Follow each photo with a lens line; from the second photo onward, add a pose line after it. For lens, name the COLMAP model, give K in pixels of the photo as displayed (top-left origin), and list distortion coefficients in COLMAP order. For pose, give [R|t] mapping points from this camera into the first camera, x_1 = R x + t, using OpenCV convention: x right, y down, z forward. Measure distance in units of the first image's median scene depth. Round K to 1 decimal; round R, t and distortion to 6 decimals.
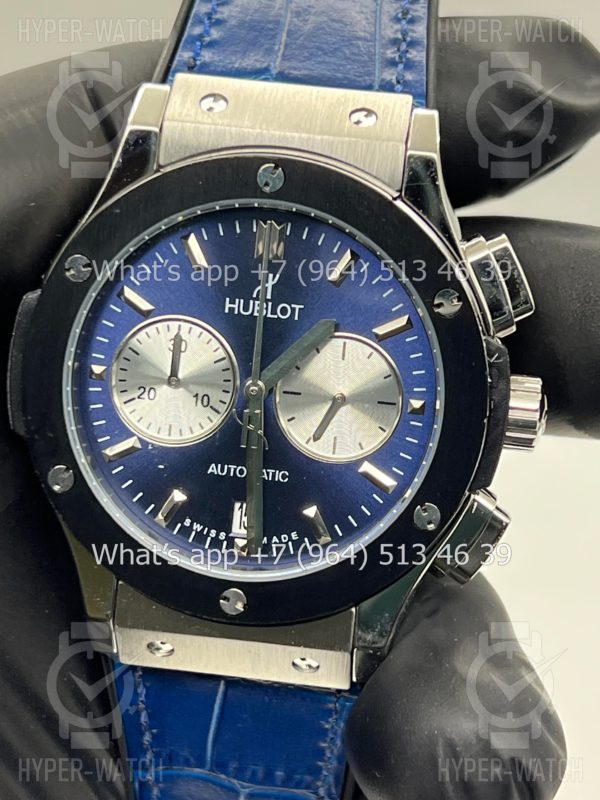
lens RADIAL K [[1889.1, 0, 295.5], [0, 1889.1, 397.5], [0, 0, 1]] dist [0.233858, 0.000000]
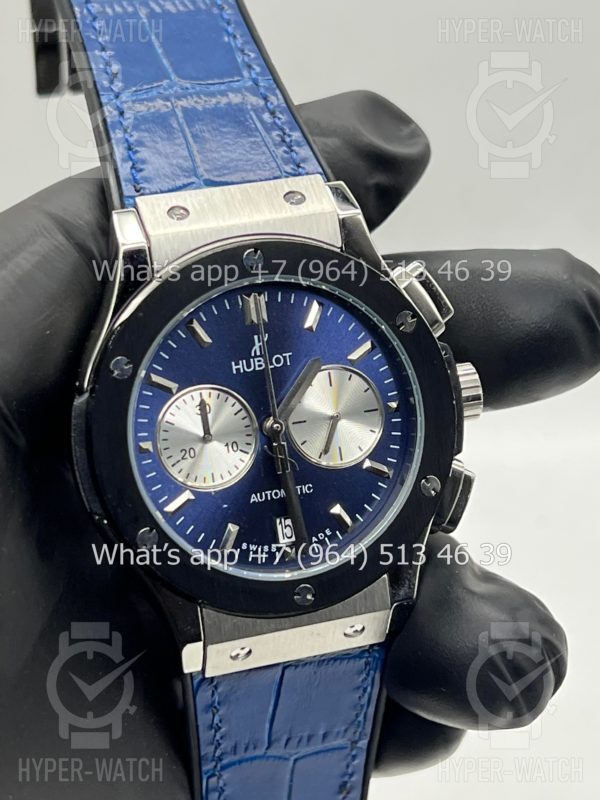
lens RADIAL K [[1889.1, 0, 301.6], [0, 1889.1, 403.5], [0, 0, 1]] dist [0.233858, 0.000000]
pose [[0.907817, -0.252664, 0.334708, -0.416892], [0.261042, 0.965109, 0.020524, -0.039771], [-0.328215, 0.068741, 0.942098, -0.184329]]
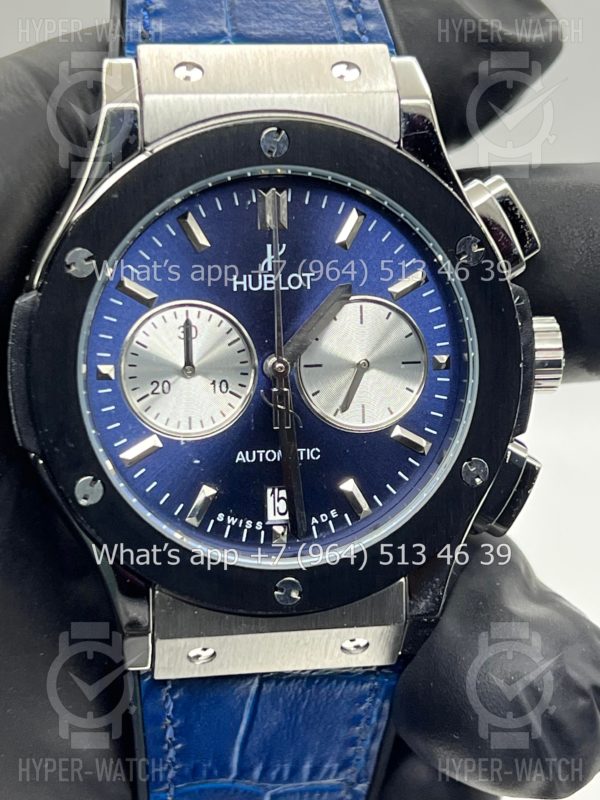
lens RADIAL K [[1889.1, 0, 302.6], [0, 1889.1, 395.8], [0, 0, 1]] dist [0.233858, 0.000000]
pose [[0.960957, -0.138241, 0.239689, -0.237506], [0.138312, 0.990249, 0.016610, -0.003946], [-0.239648, 0.017191, 0.970708, 0.074773]]
